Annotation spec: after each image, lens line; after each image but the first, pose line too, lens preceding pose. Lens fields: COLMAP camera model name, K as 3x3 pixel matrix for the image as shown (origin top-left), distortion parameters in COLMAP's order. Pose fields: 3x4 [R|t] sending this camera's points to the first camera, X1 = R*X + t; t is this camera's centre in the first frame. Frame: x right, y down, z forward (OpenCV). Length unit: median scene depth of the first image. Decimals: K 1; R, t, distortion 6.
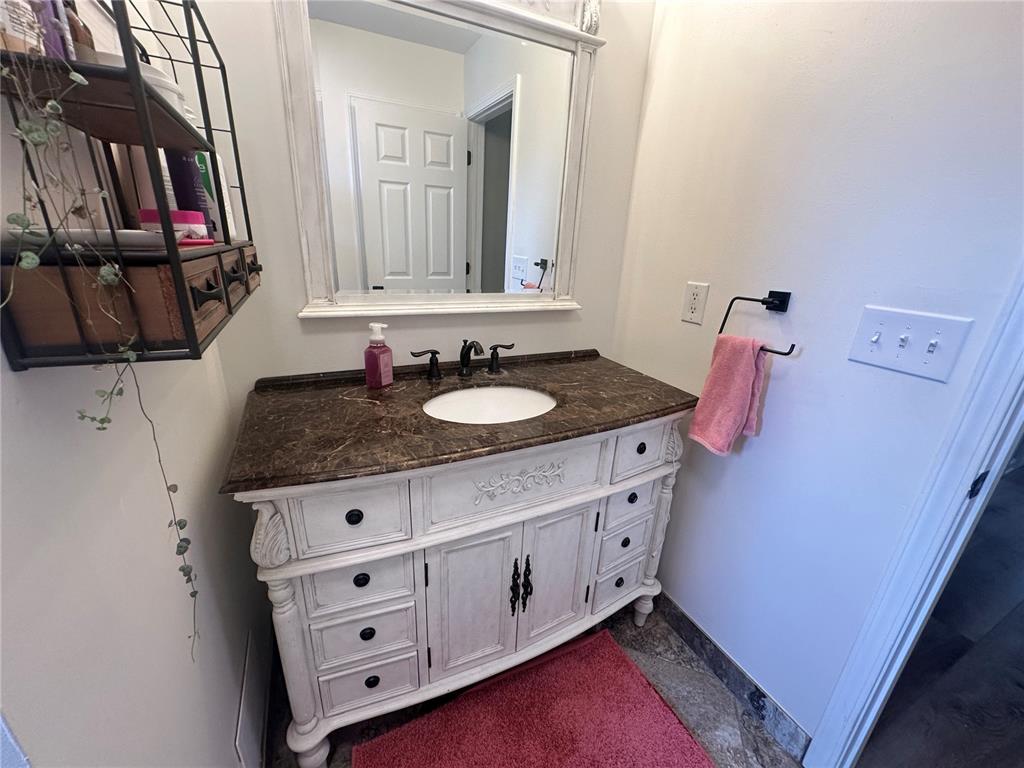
lens RADIAL K [[408.1, 0, 512.0], [0, 408.1, 384.0], [0, 0, 1]] dist [-0.003228, 0.000084]
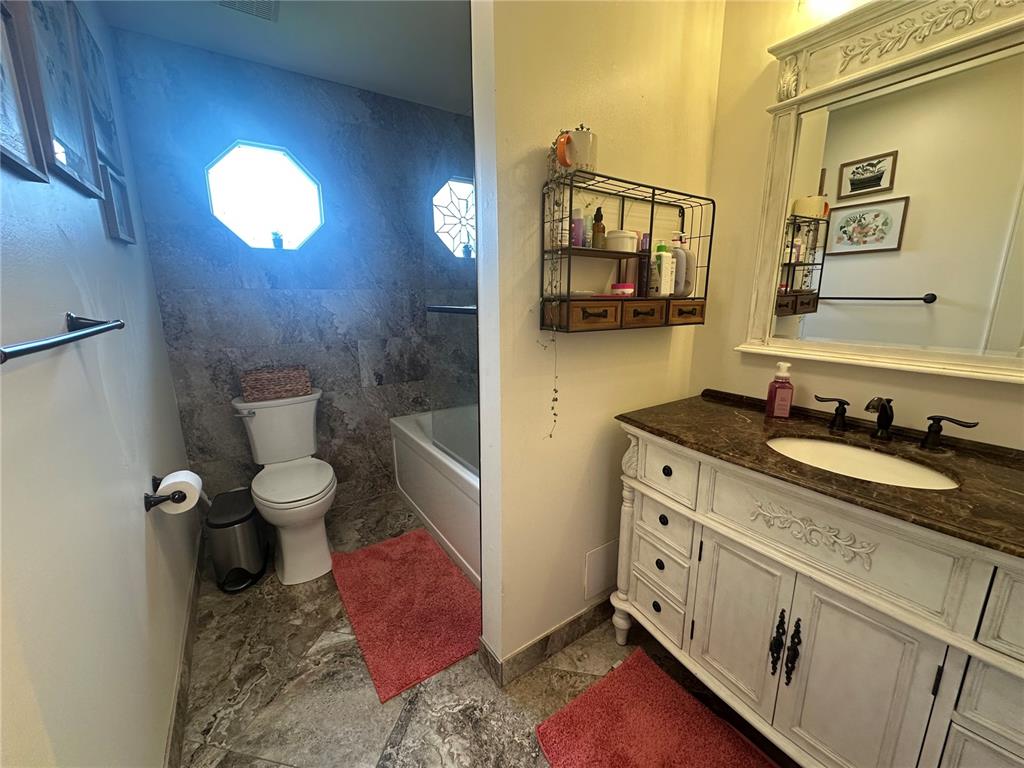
lens RADIAL K [[408.1, 0, 512.0], [0, 408.1, 384.0], [0, 0, 1]] dist [-0.003228, 0.000084]
pose [[0.137414, 0.170053, -0.975807, 0.740244], [-0.320601, 0.939757, 0.118624, 0.022312], [0.937194, 0.296544, 0.183655, 0.070254]]
